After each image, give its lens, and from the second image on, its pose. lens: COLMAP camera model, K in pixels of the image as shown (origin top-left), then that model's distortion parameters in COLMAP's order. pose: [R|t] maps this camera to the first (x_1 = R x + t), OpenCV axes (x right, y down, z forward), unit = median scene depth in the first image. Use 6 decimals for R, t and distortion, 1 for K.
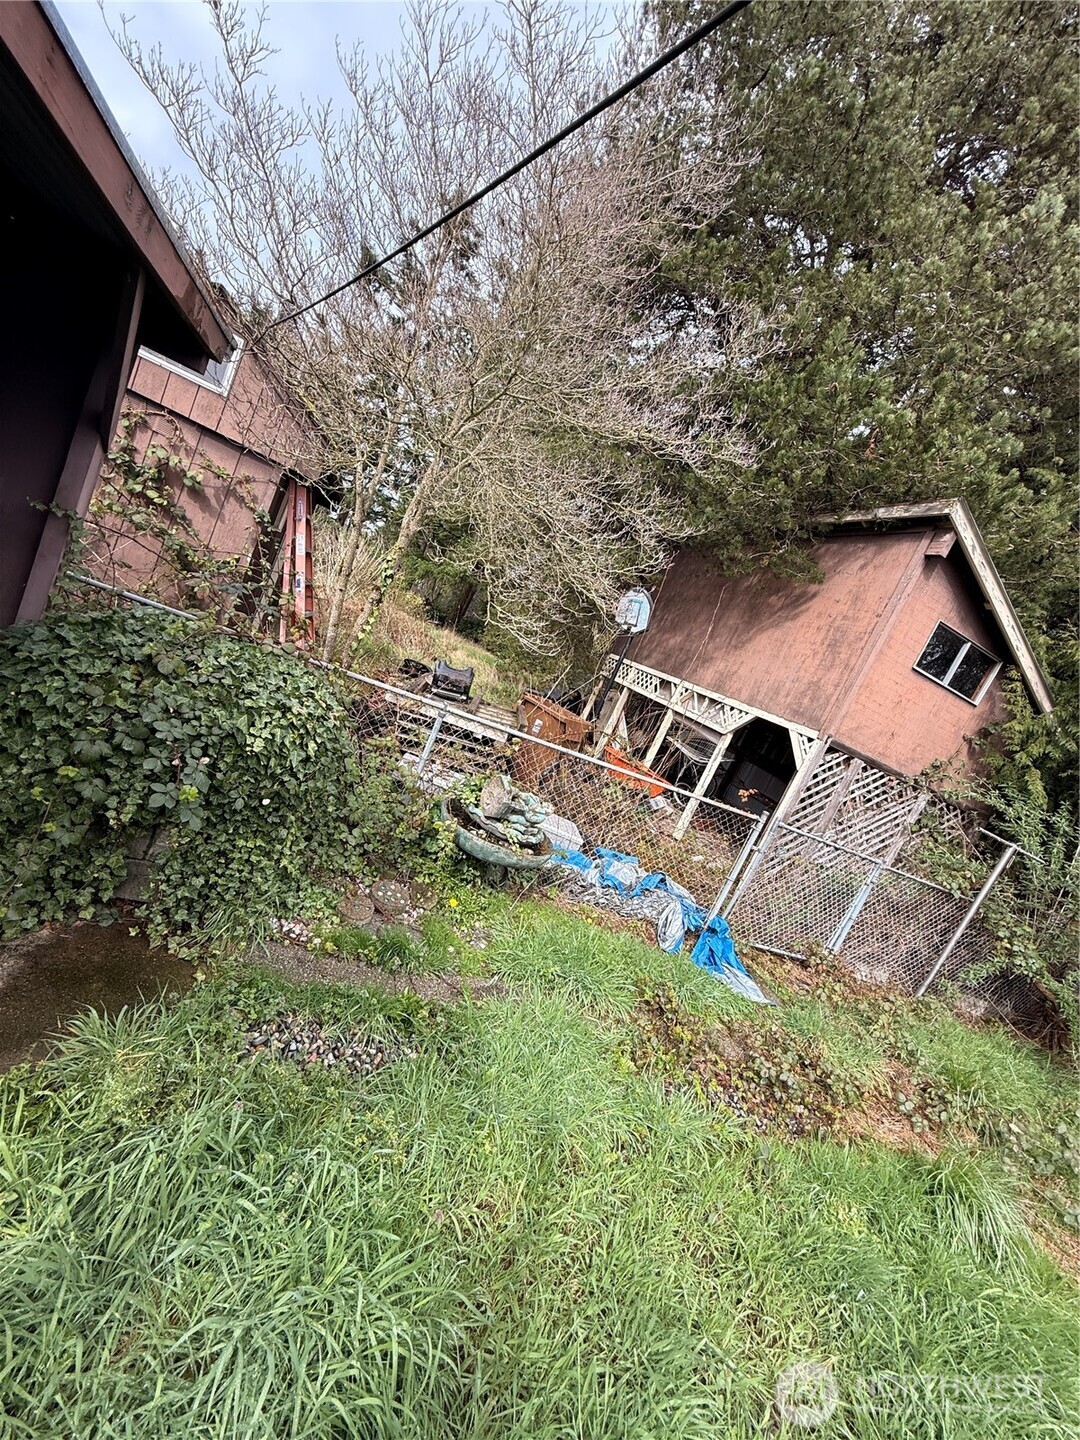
lens RADIAL K [[571.1, 0, 538.5], [0, 571.1, 718.2], [0, 0, 1]] dist [-0.000405, -0.000137]
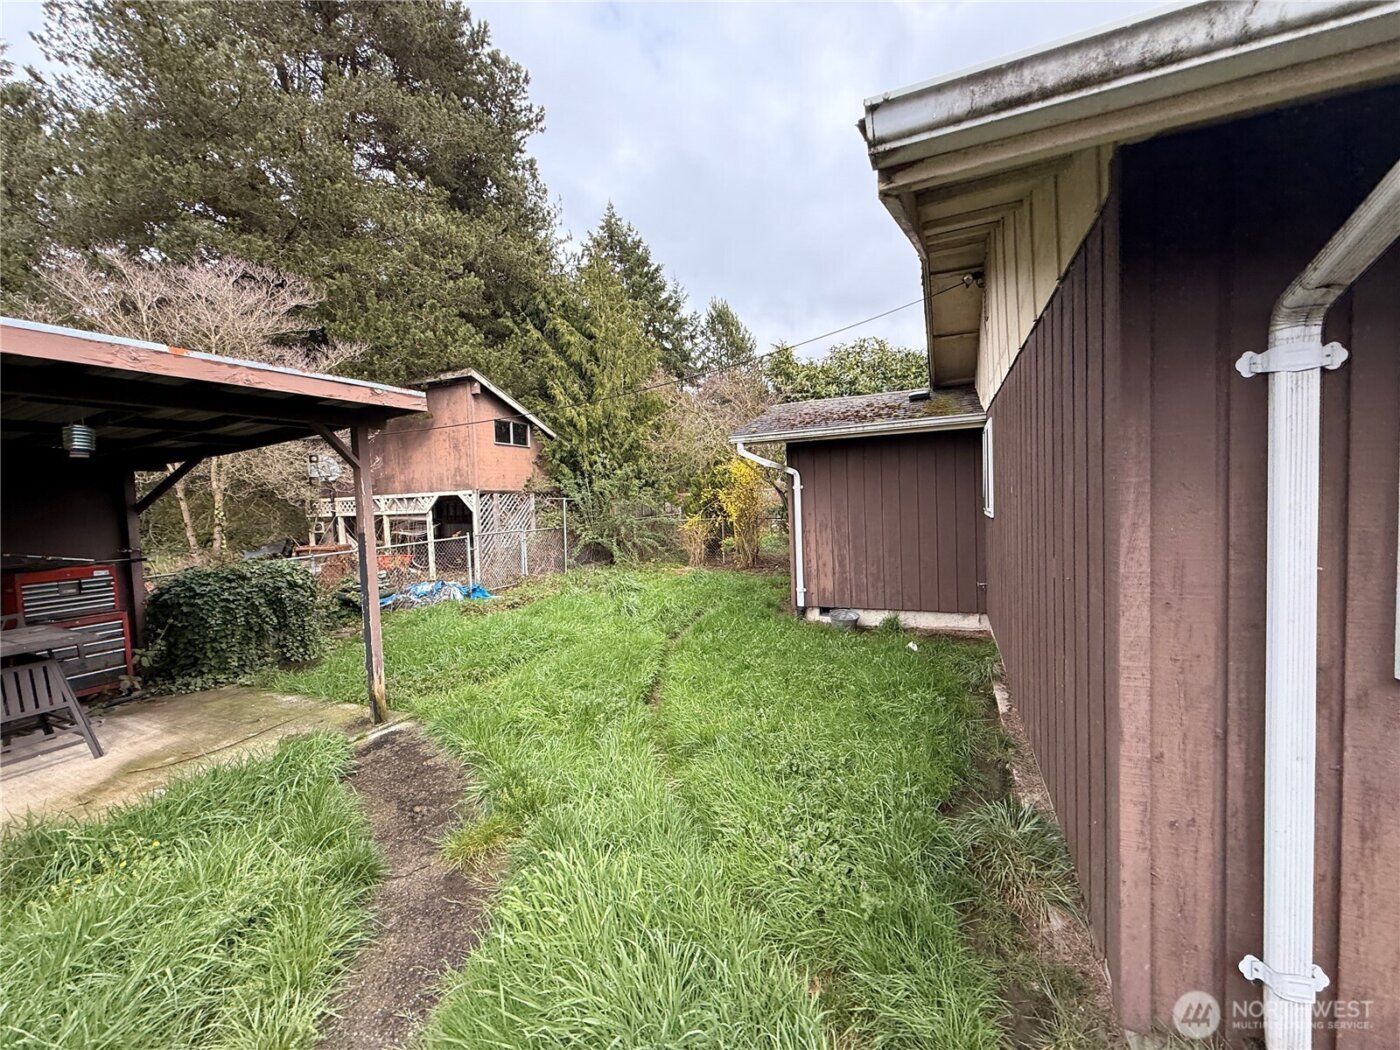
lens RADIAL K [[555.2, 0, 698.7], [0, 555.2, 525.8], [0, 0, 1]] dist [-0.000405, -0.000137]
pose [[0.590365, -0.467254, 0.658136, -0.526796], [0.409172, 0.876110, 0.254970, -0.051418], [-0.695735, 0.118765, 0.708412, -1.274264]]
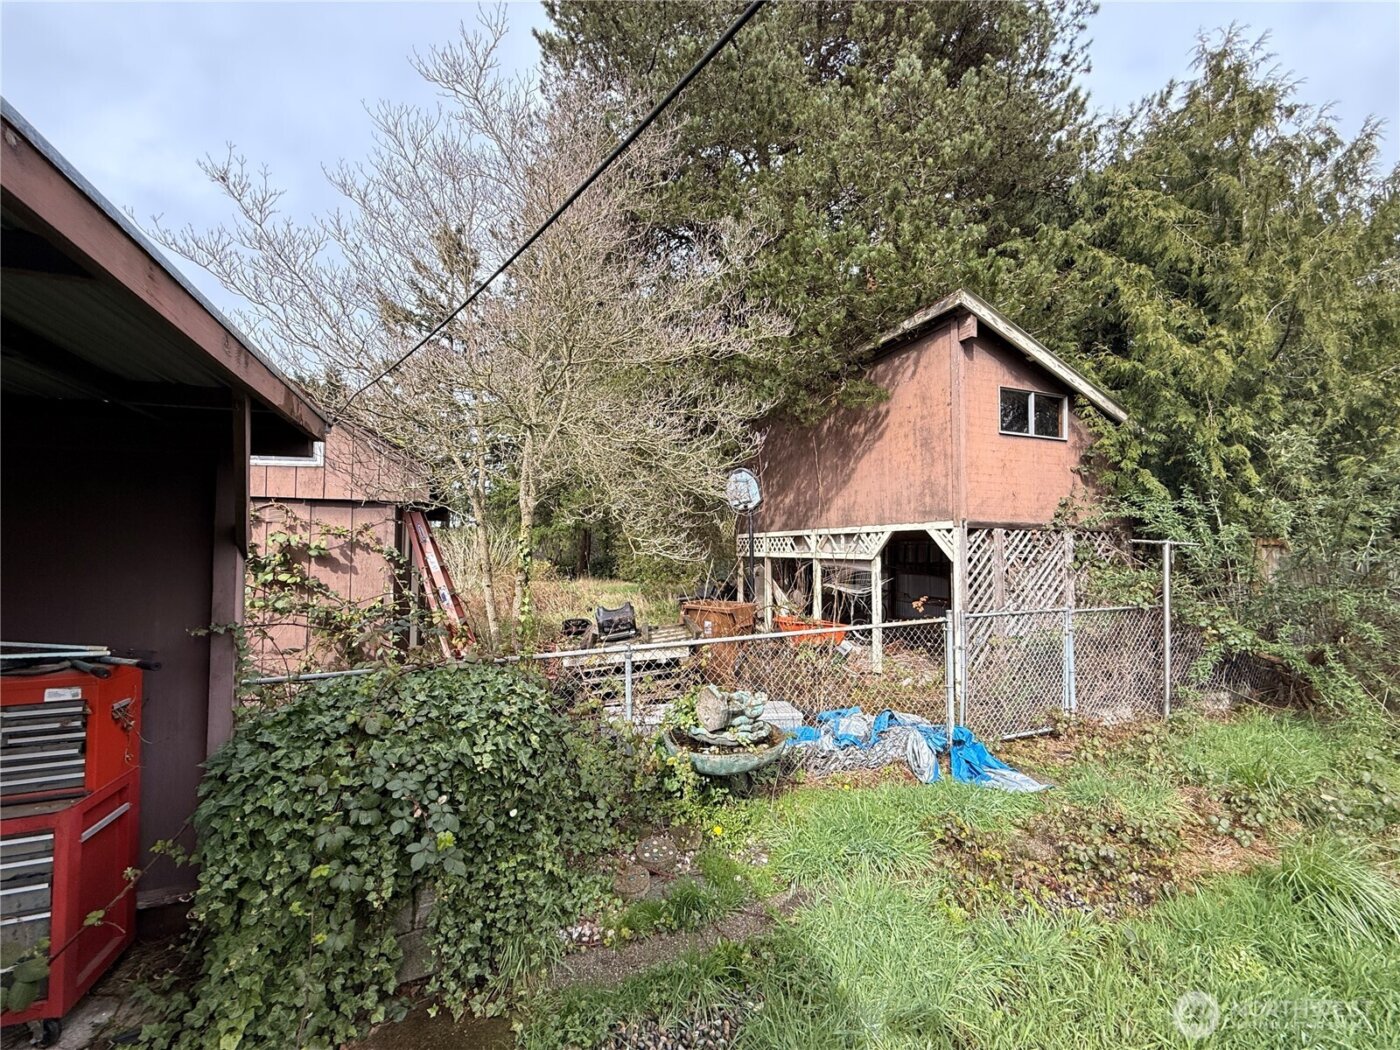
lens RADIAL K [[555.2, 0, 698.7], [0, 555.2, 525.8], [0, 0, 1]] dist [-0.000405, -0.000137]
pose [[0.909517, -0.408287, 0.077972, -0.032105], [0.415581, 0.896979, -0.150734, -0.011223], [-0.008397, 0.169499, 0.985495, -0.016788]]
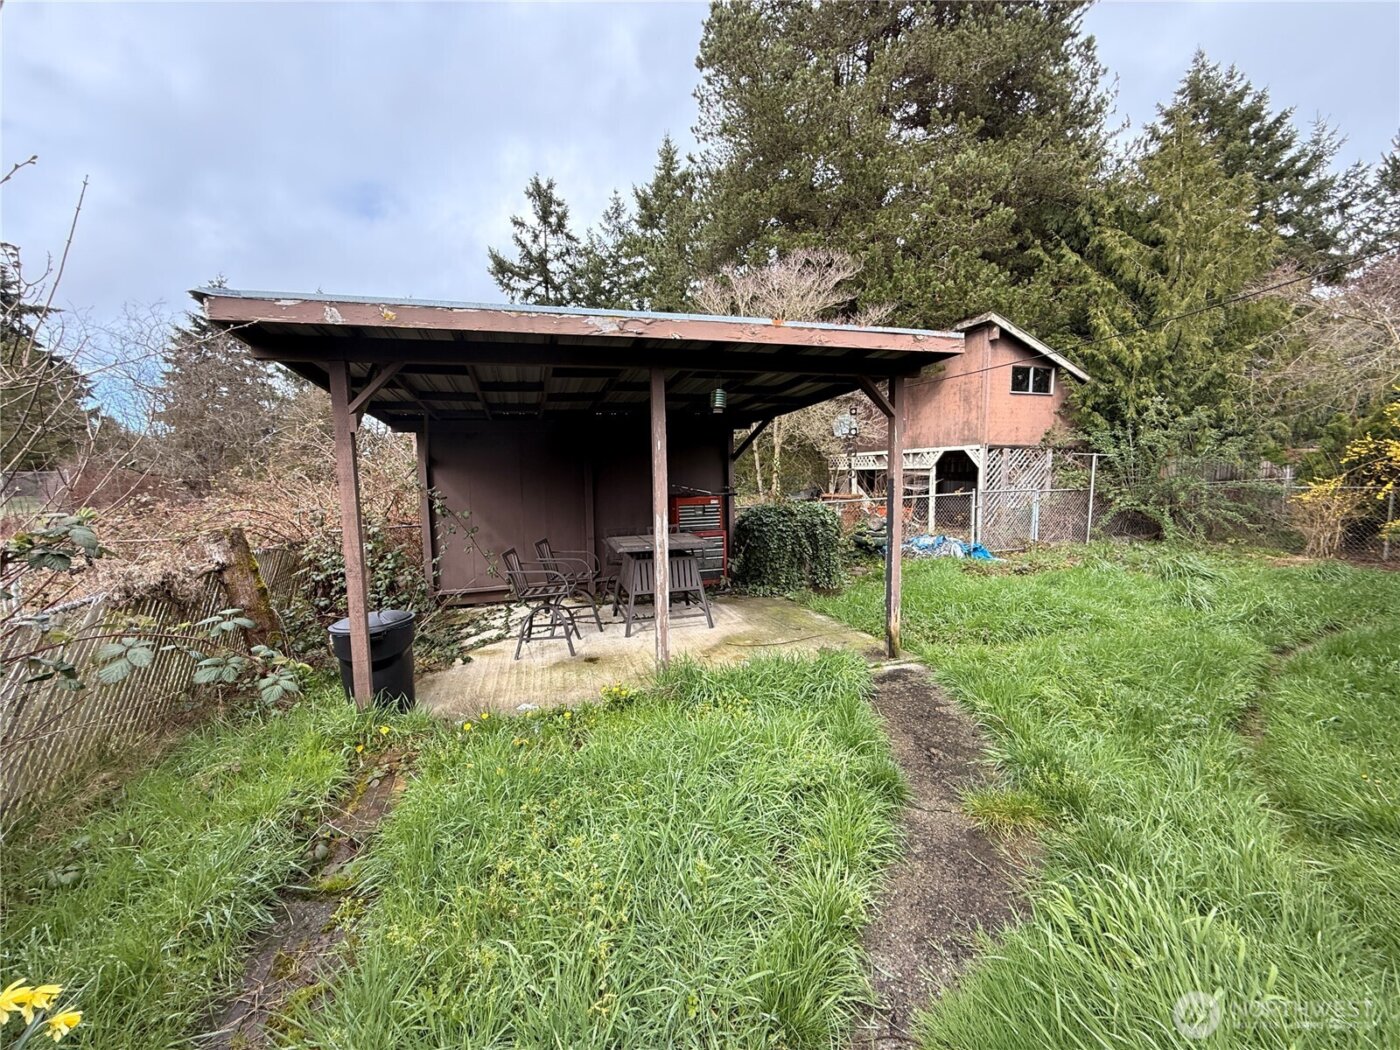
lens RADIAL K [[555.2, 0, 698.7], [0, 555.2, 525.8], [0, 0, 1]] dist [-0.000405, -0.000137]
pose [[0.903867, -0.426687, -0.031008, -0.569852], [0.425094, 0.903919, -0.047169, -0.058342], [0.048155, 0.029453, 0.998406, -1.216382]]
